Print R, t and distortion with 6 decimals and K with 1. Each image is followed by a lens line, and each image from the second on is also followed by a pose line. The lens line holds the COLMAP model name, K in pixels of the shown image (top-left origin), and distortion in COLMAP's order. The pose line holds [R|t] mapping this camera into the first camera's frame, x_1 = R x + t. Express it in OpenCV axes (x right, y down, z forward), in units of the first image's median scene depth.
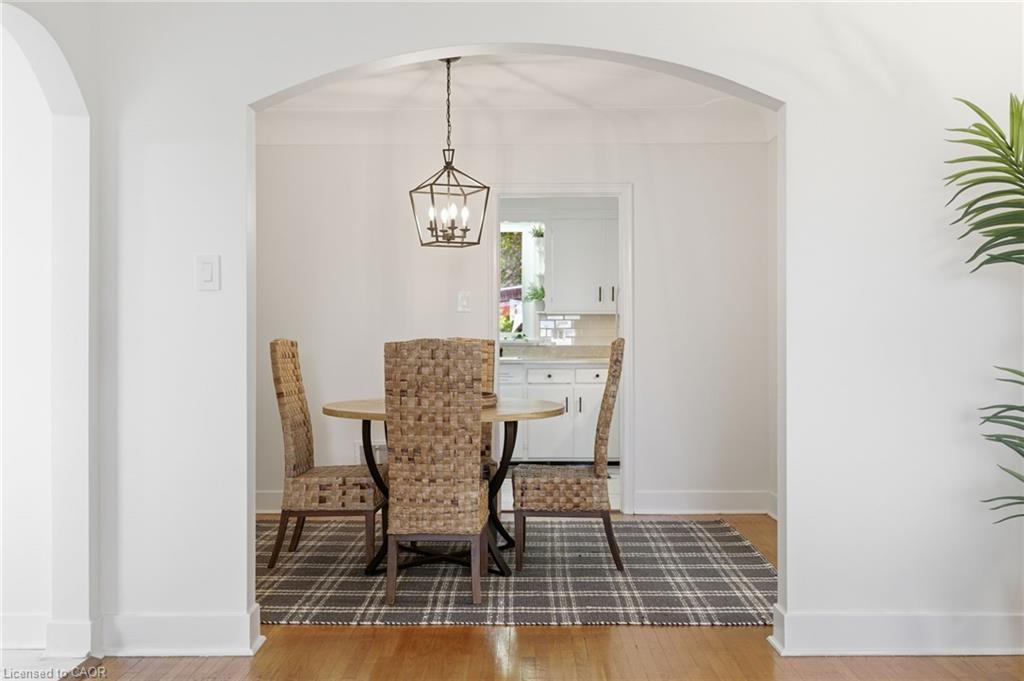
lens RADIAL K [[920.8, 0, 512.0], [0, 920.8, 340.5], [0, 0, 1]] dist [0.004734, 0.003269]
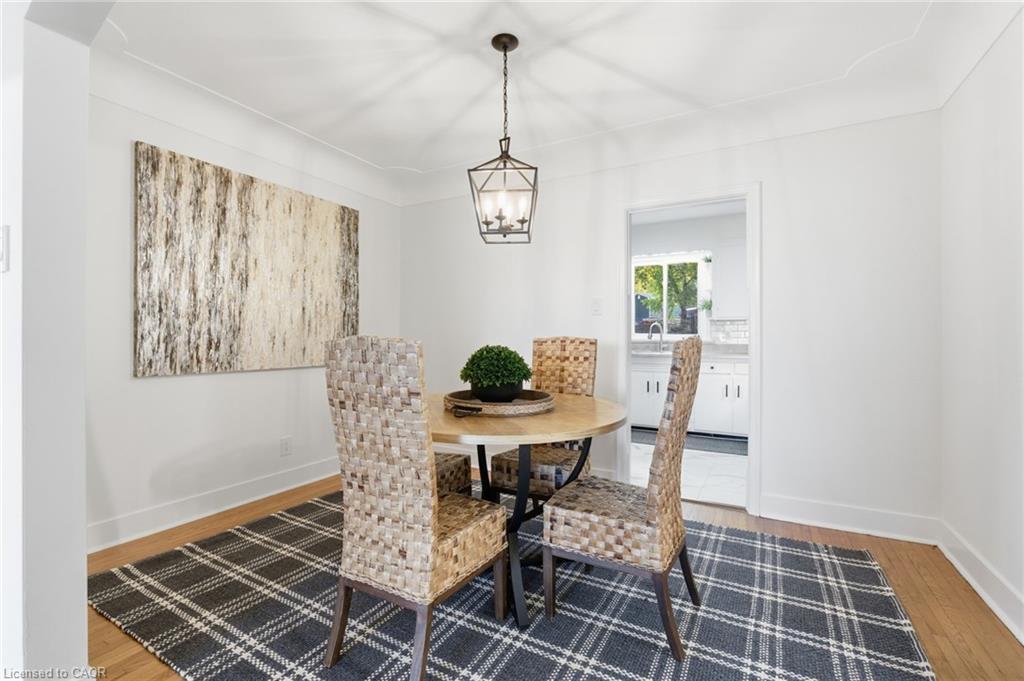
lens RADIAL K [[440.8, 0, 512.0], [0, 440.8, 340.5], [0, 0, 1]] dist [-0.017035, 0.000274]
pose [[0.882007, 0.006418, -0.471192, 0.162195], [-0.005399, 0.999979, 0.003514, -0.000144], [0.471205, -0.000556, 0.882024, 0.638417]]
